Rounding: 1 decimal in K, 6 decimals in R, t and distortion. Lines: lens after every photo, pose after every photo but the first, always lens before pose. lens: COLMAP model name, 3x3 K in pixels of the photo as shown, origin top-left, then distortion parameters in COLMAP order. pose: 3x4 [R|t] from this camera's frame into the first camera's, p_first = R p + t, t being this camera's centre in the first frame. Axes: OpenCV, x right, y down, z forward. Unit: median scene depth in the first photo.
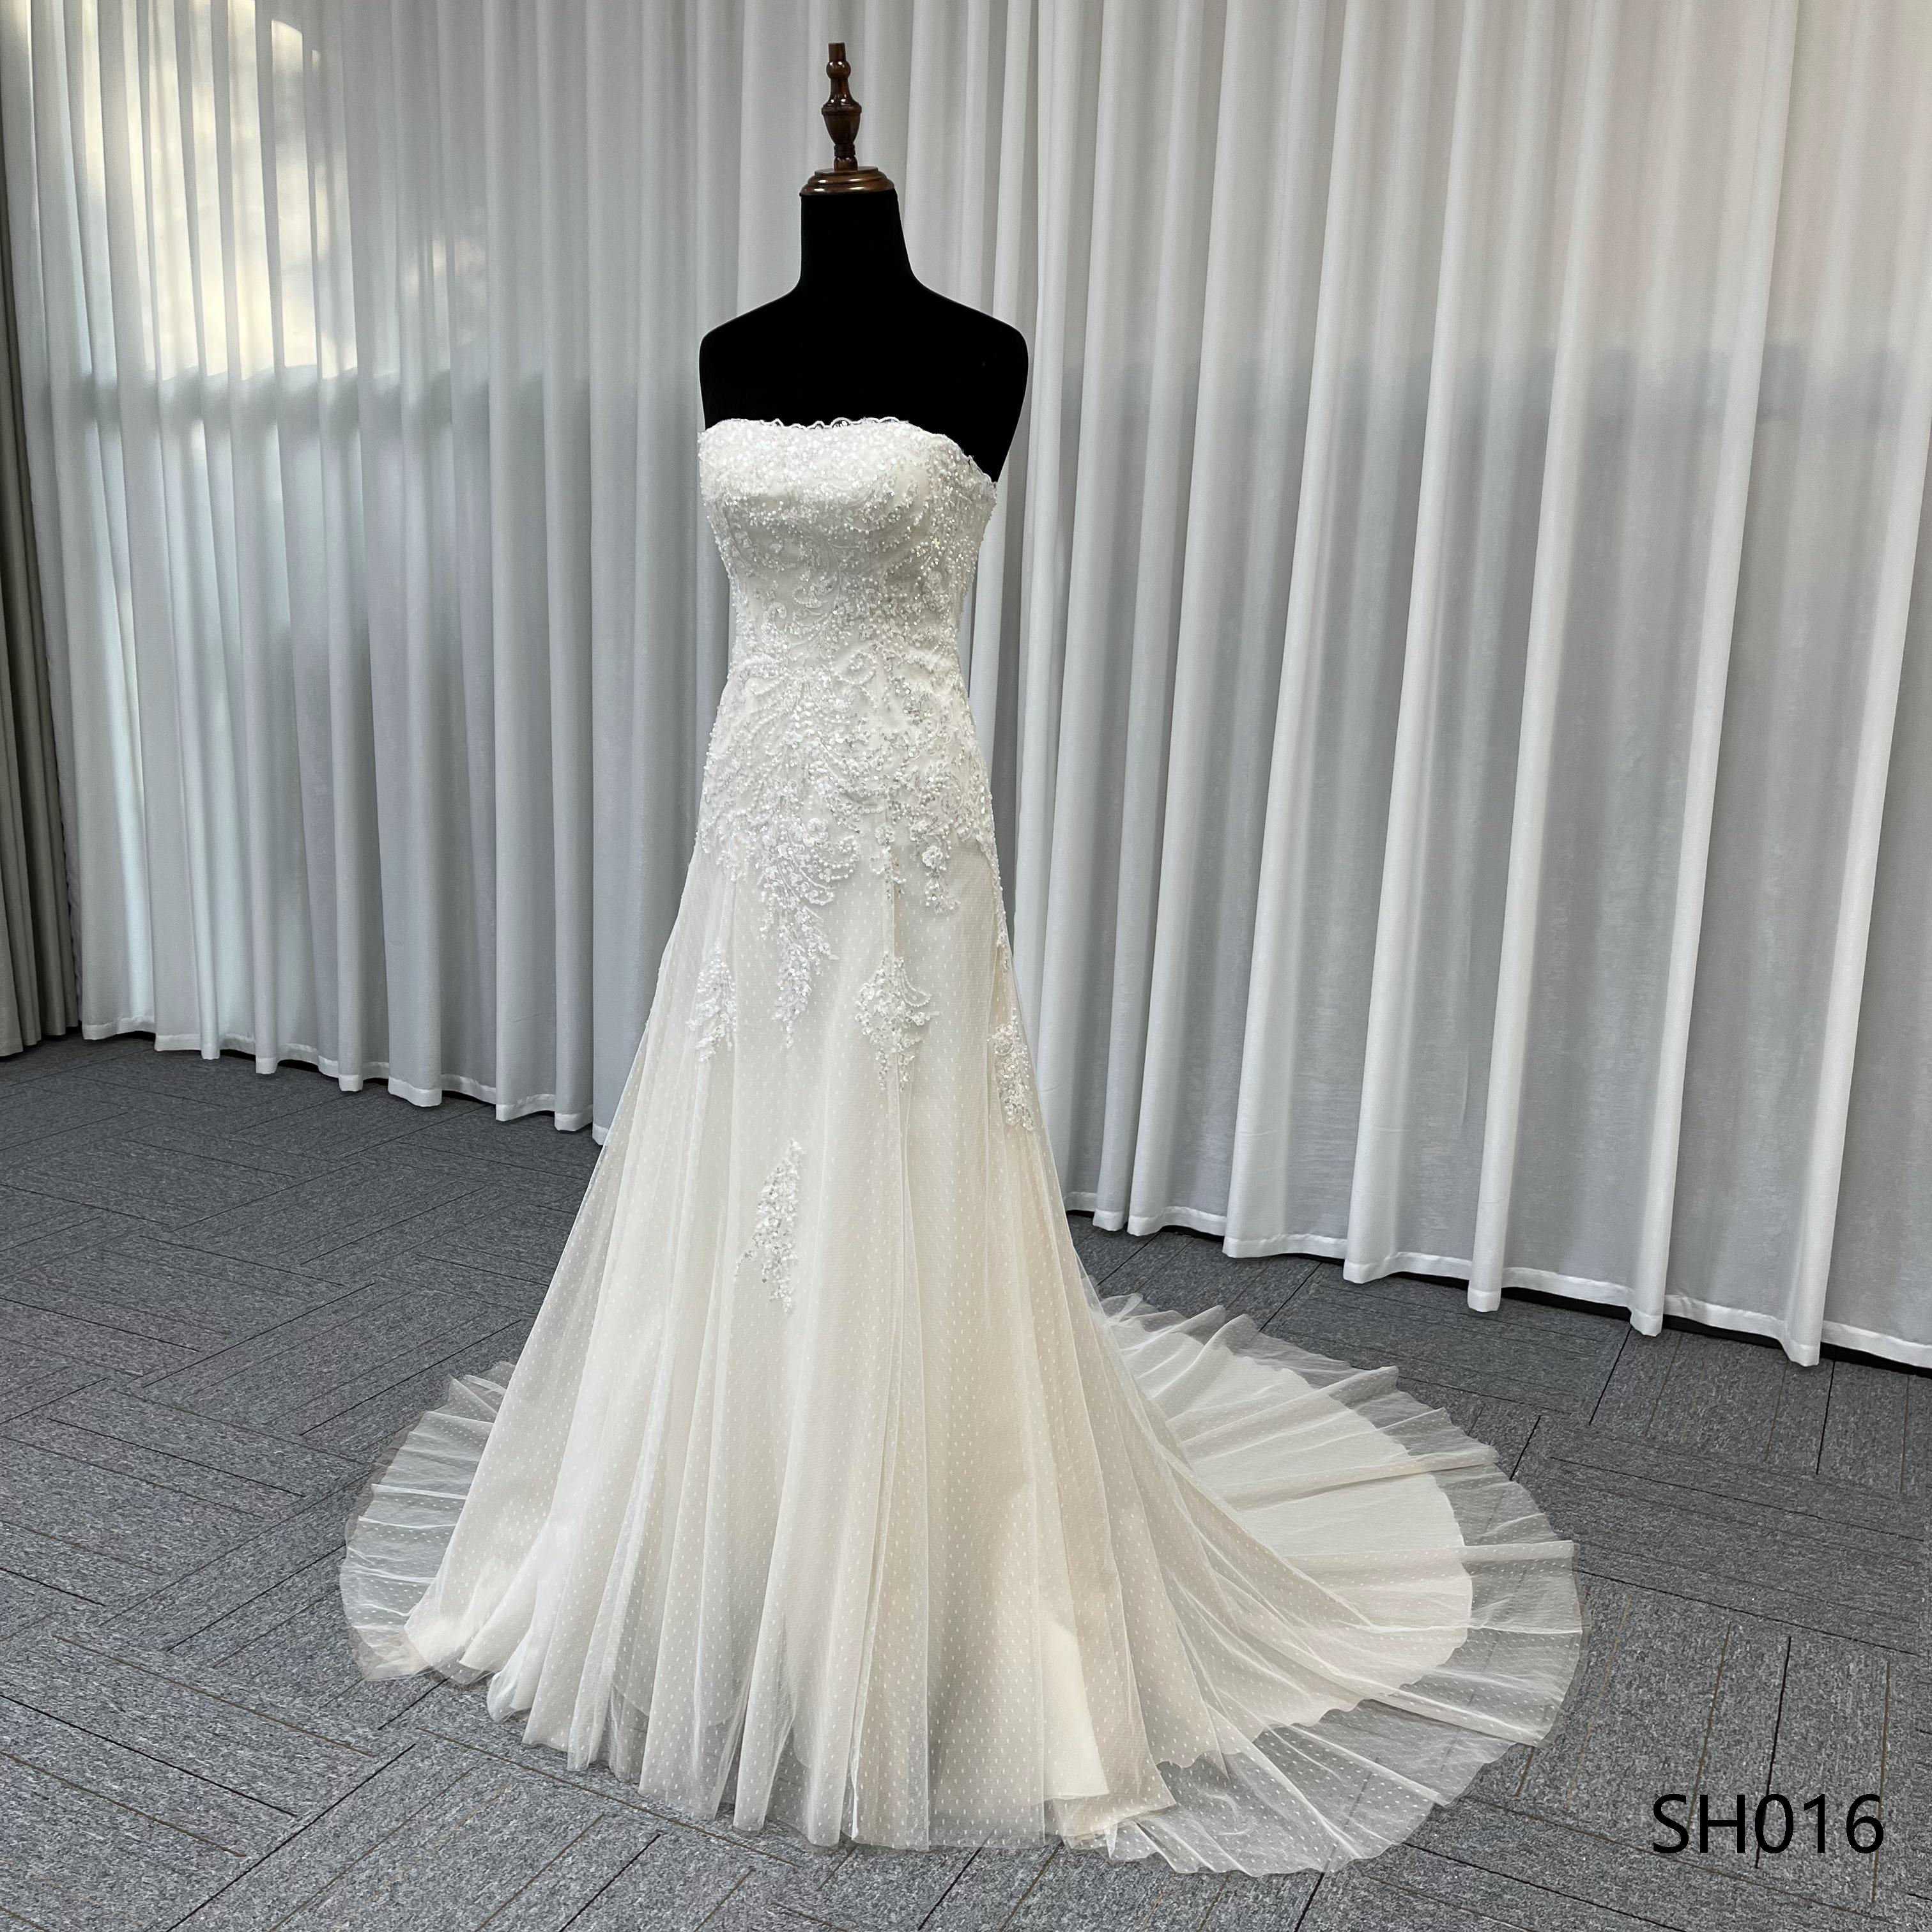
lens RADIAL K [[1977.0, 0, 941.9], [0, 1977.0, 994.4], [0, 0, 1]] dist [0.017429, 0.000000]
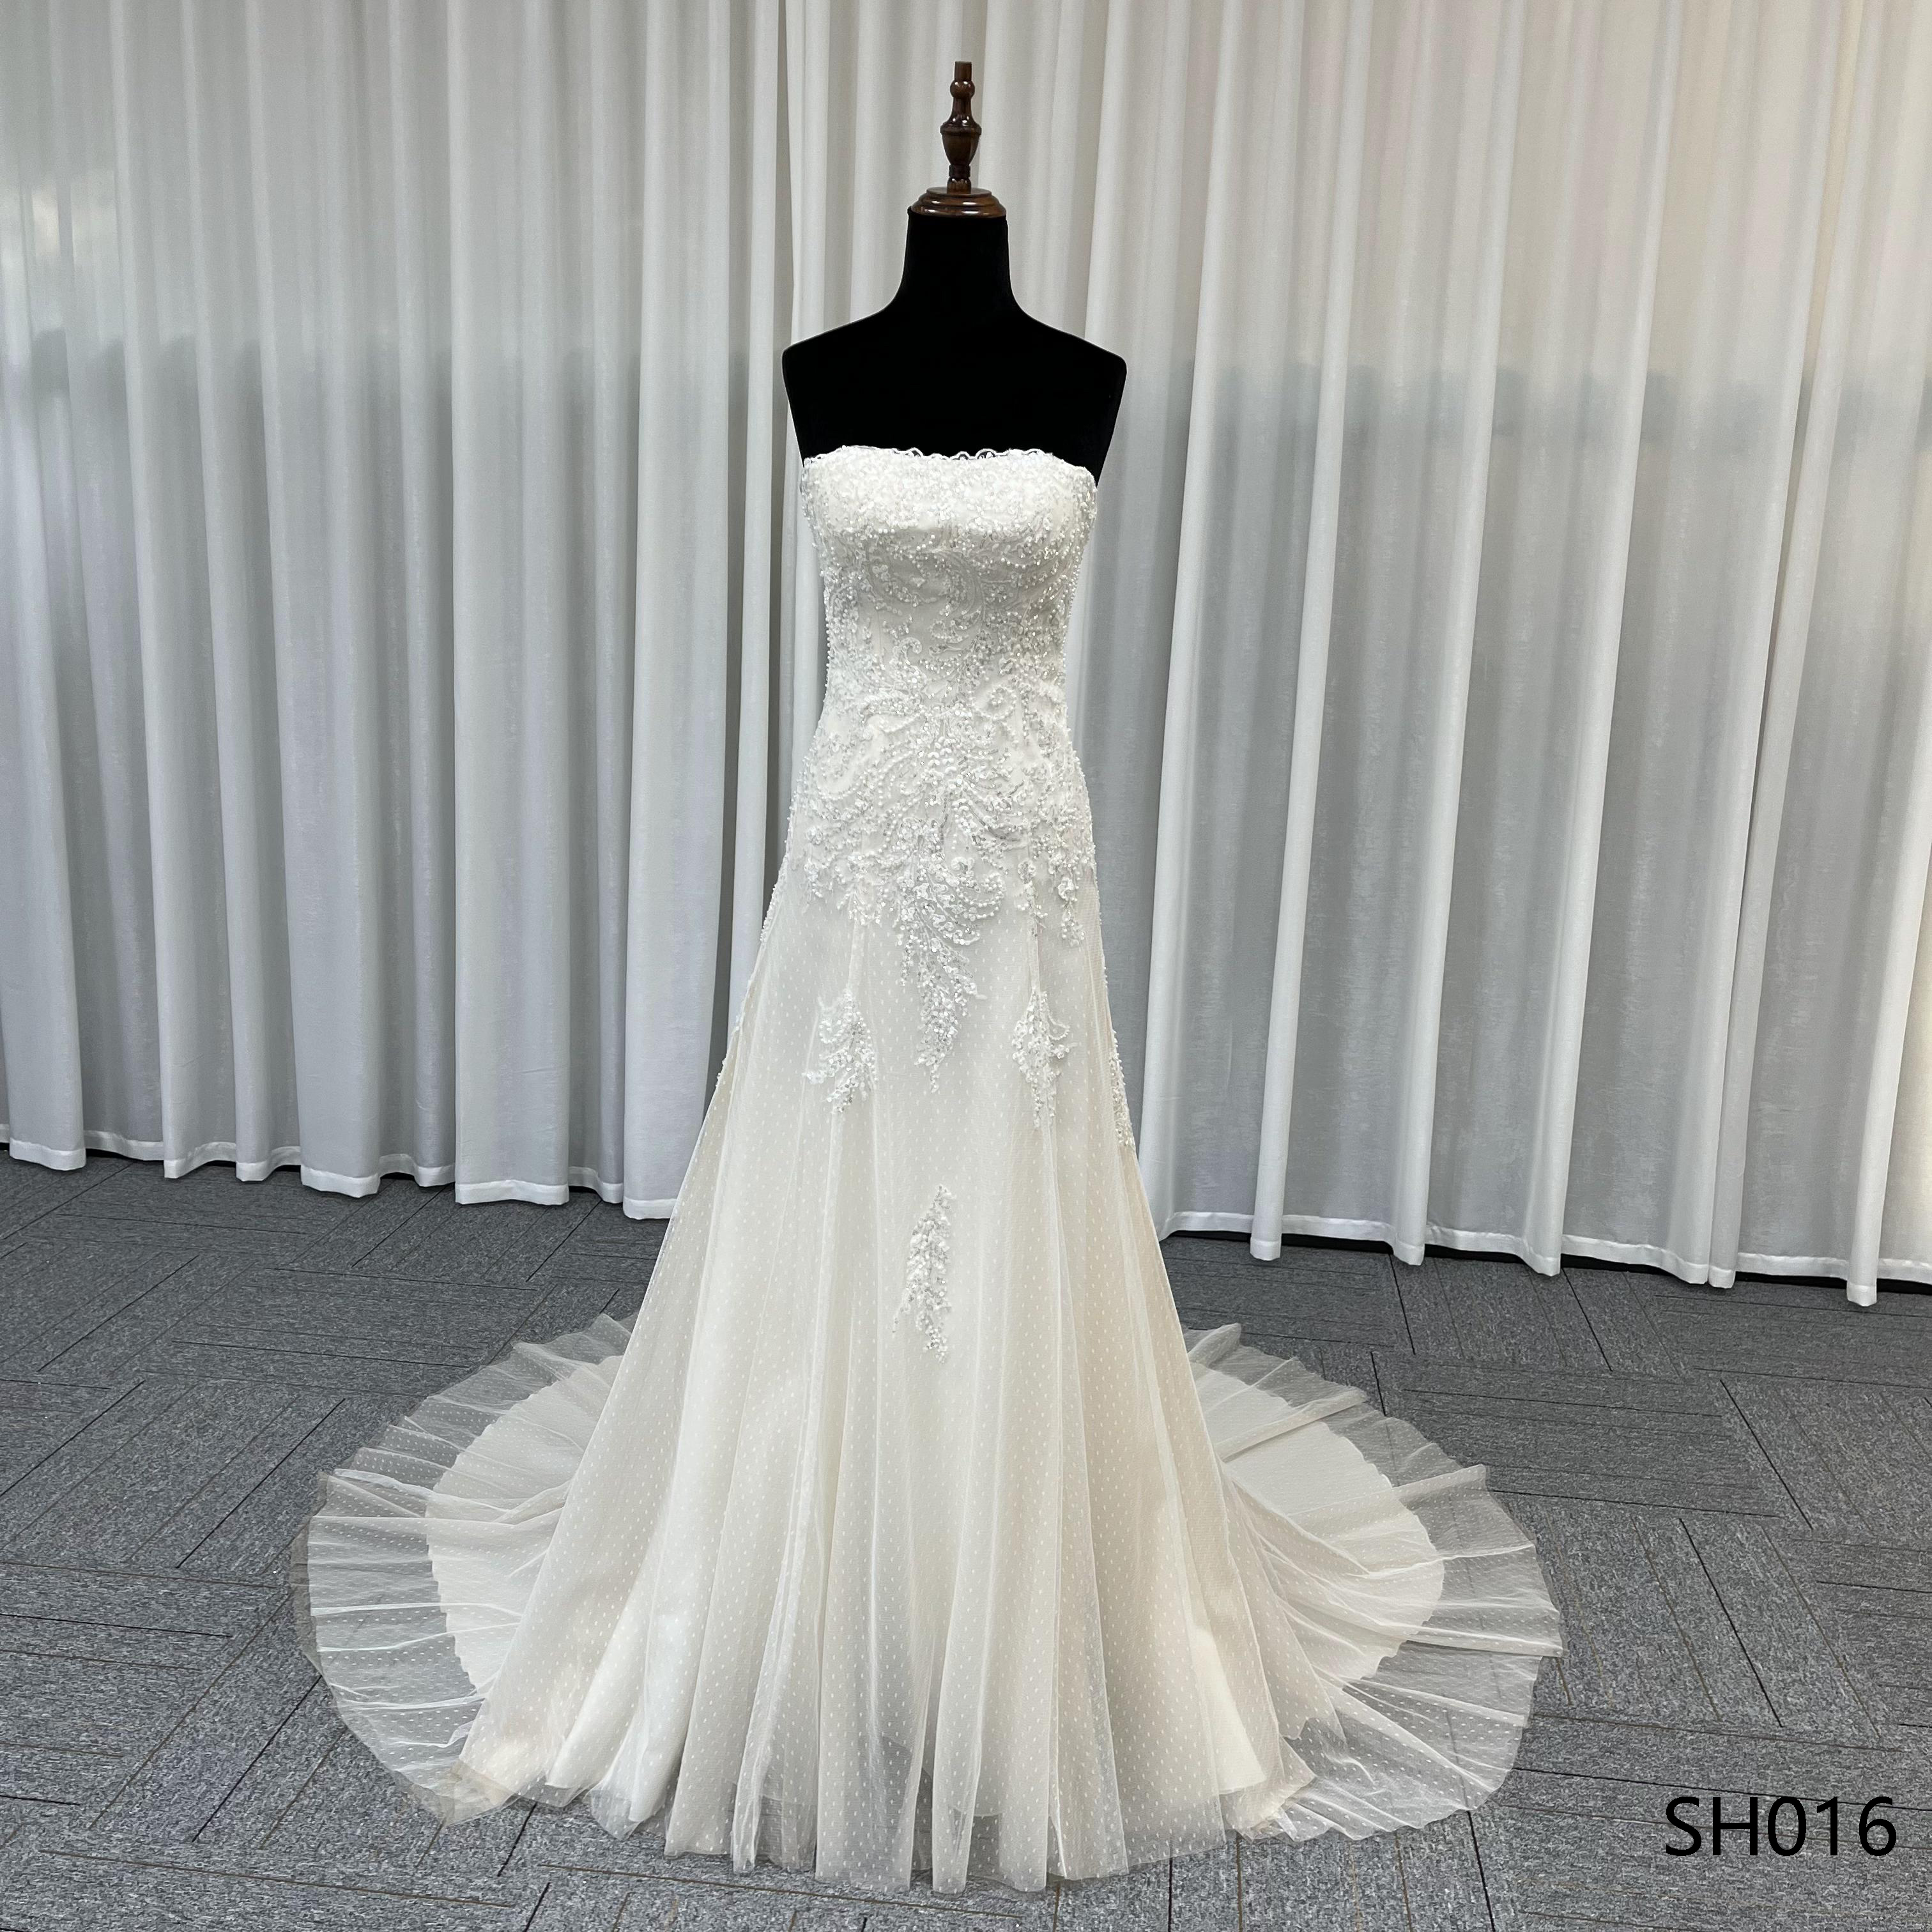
lens RADIAL K [[1977.0, 0, 957.3], [0, 1977.0, 982.3], [0, 0, 1]] dist [0.017429, 0.000000]
pose [[0.940373, -0.073416, 0.332127, -0.347011], [0.067983, 0.997294, 0.027966, -0.048159], [-0.333282, -0.003720, 0.942820, 0.069825]]
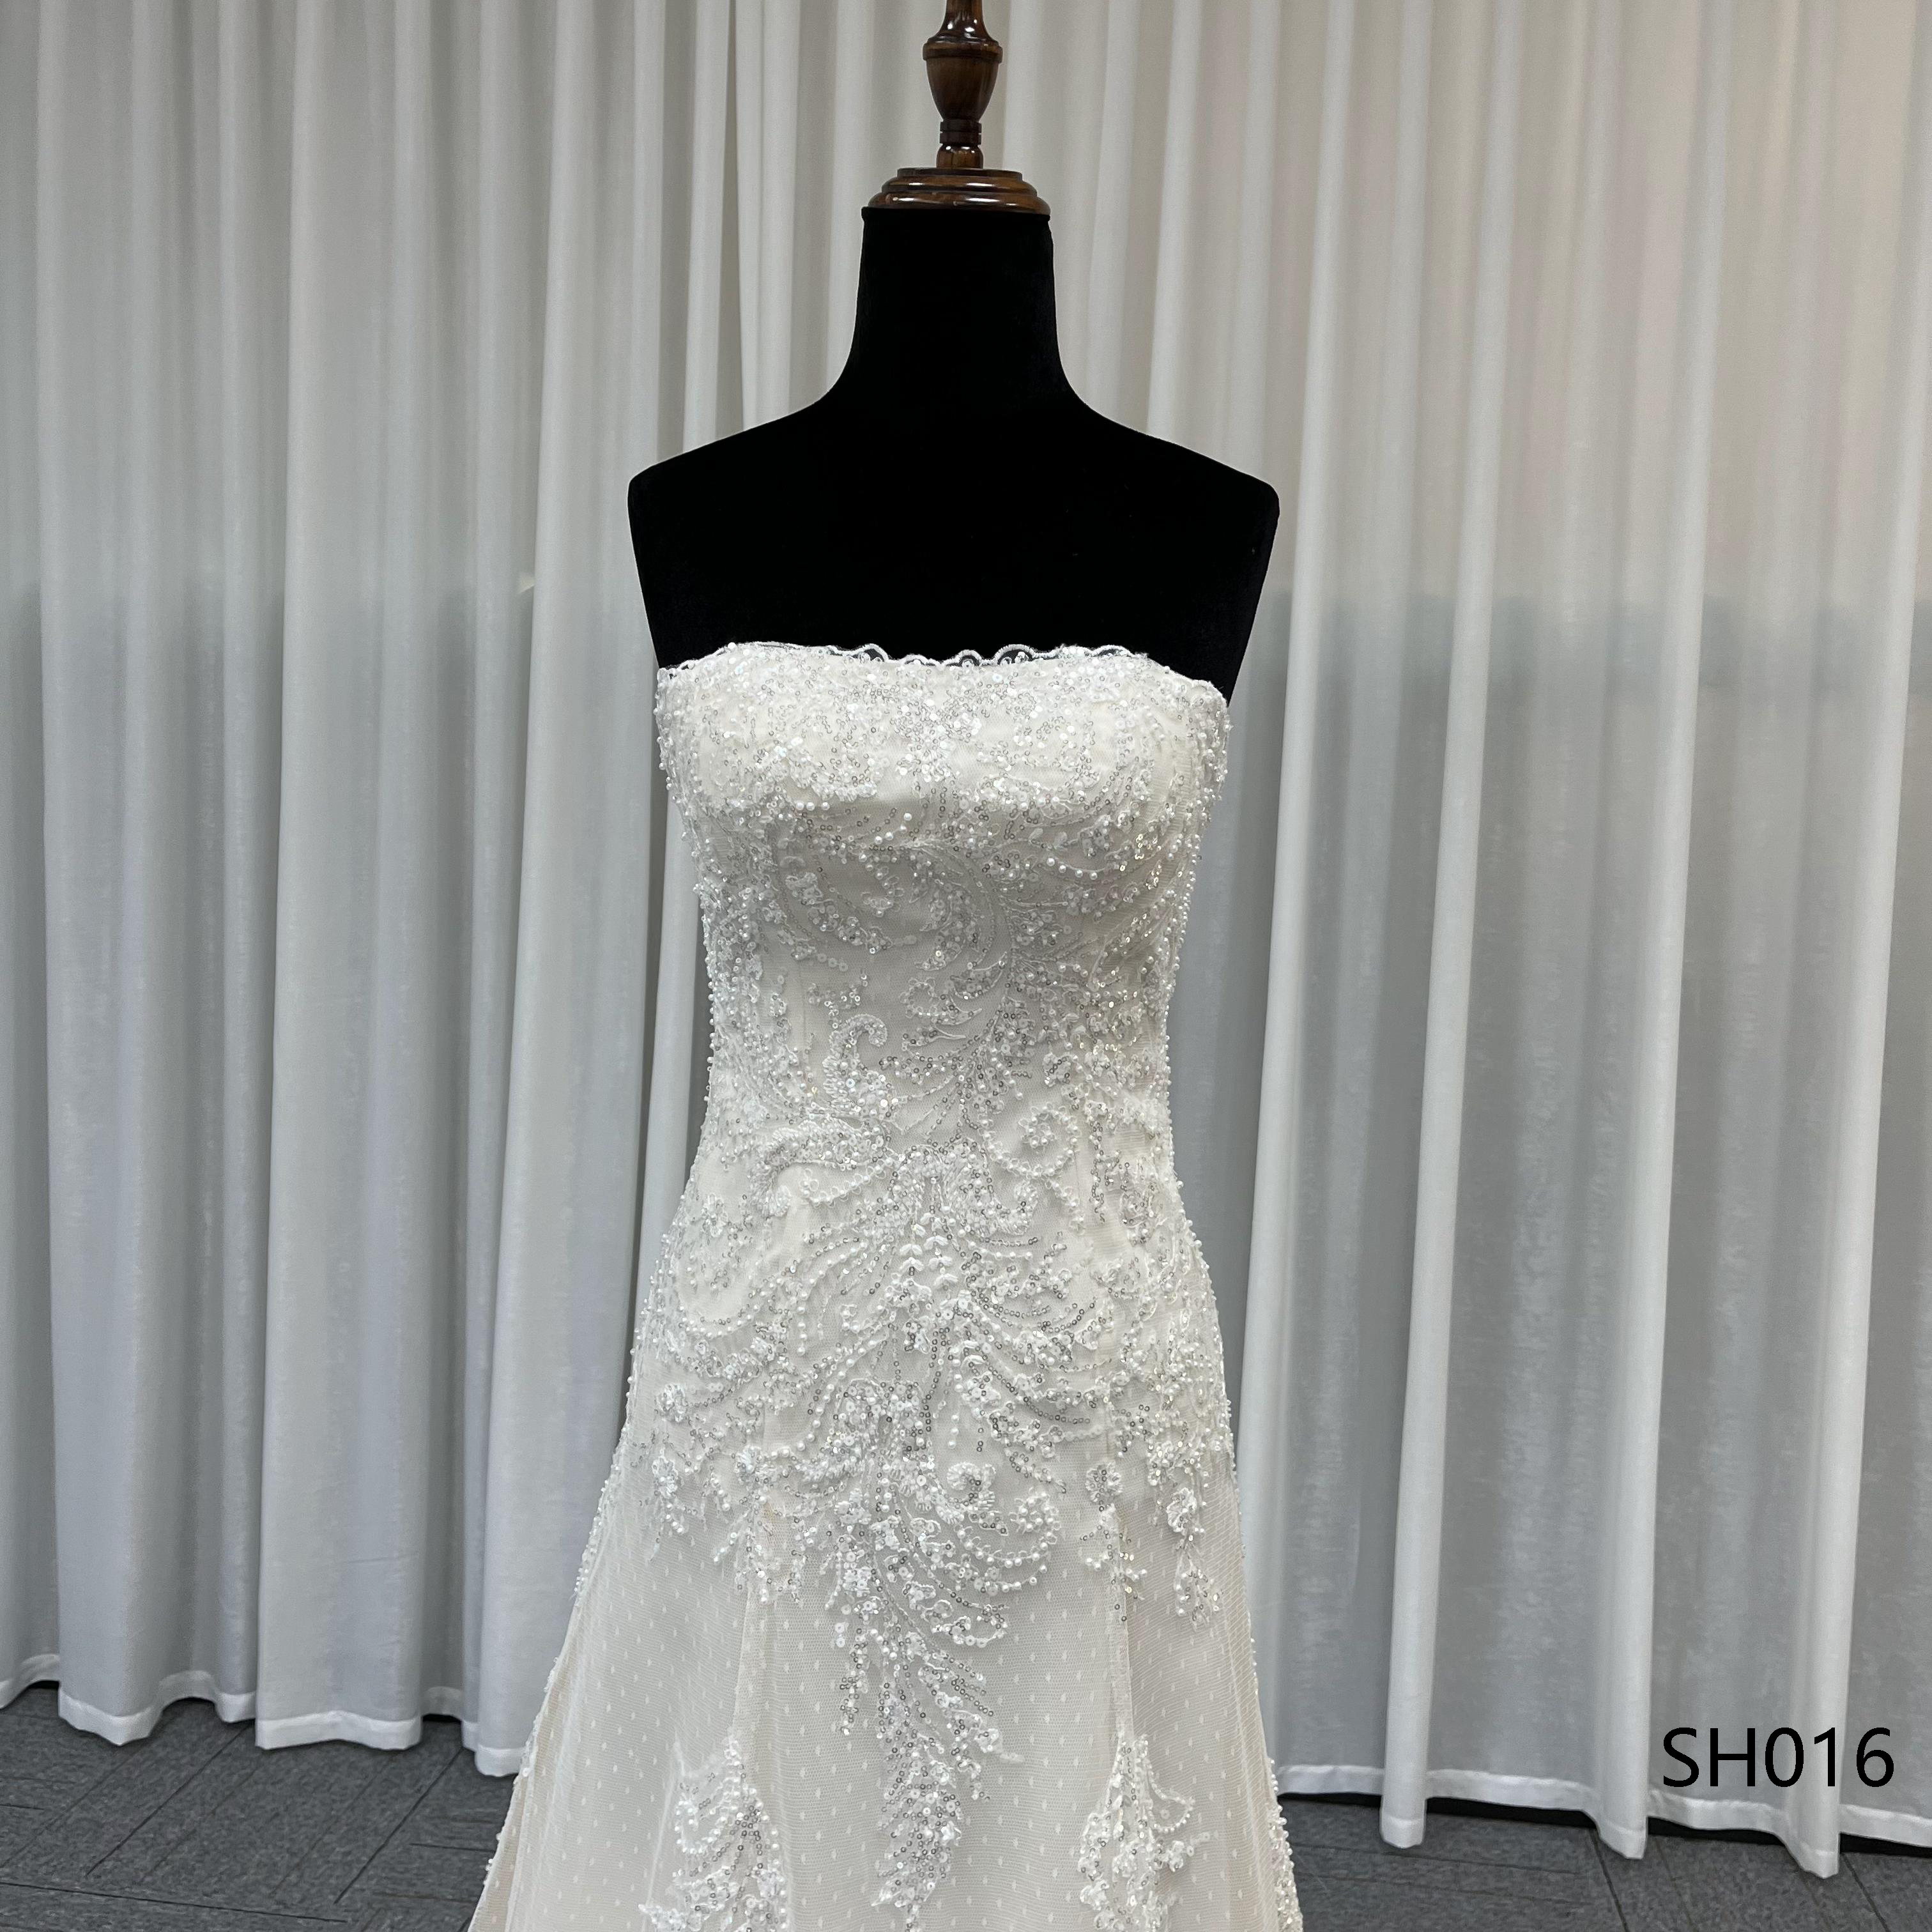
lens RADIAL K [[1977.0, 0, 959.2], [0, 1977.0, 986.1], [0, 0, 1]] dist [0.017429, 0.000000]
pose [[0.942119, -0.029578, 0.333972, -0.192234], [0.071849, 0.990771, -0.114935, -0.130805], [-0.327491, 0.132278, 0.935549, 0.481834]]
